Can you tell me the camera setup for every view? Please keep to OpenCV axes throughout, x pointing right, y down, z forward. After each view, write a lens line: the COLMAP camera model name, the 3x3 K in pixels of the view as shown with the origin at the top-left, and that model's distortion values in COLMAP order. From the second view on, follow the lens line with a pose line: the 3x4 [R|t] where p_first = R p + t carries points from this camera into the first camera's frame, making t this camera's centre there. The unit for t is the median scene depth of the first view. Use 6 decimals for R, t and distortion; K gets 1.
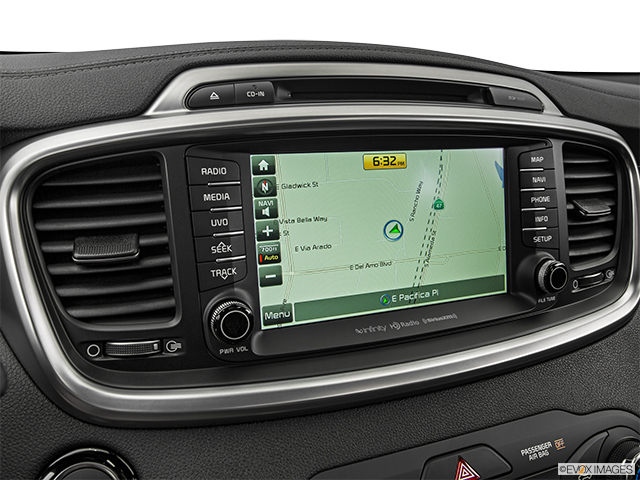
lens RADIAL K [[577.0, 0, 312.8], [0, 577.0, 243.7], [0, 0, 1]] dist [-0.116014, 0.121374]
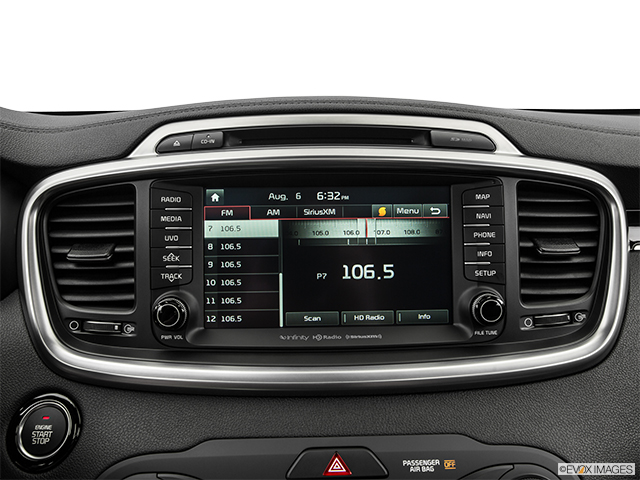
lens RADIAL K [[690.6, 0, 322.2], [0, 690.6, 240.5], [0, 0, 1]] dist [-0.027695, 0.000000]
pose [[0.929639, 0.032223, -0.367059, 0.686295], [-0.074613, 0.991994, -0.101886, 0.096047], [0.360838, 0.122105, 0.924601, -0.310823]]
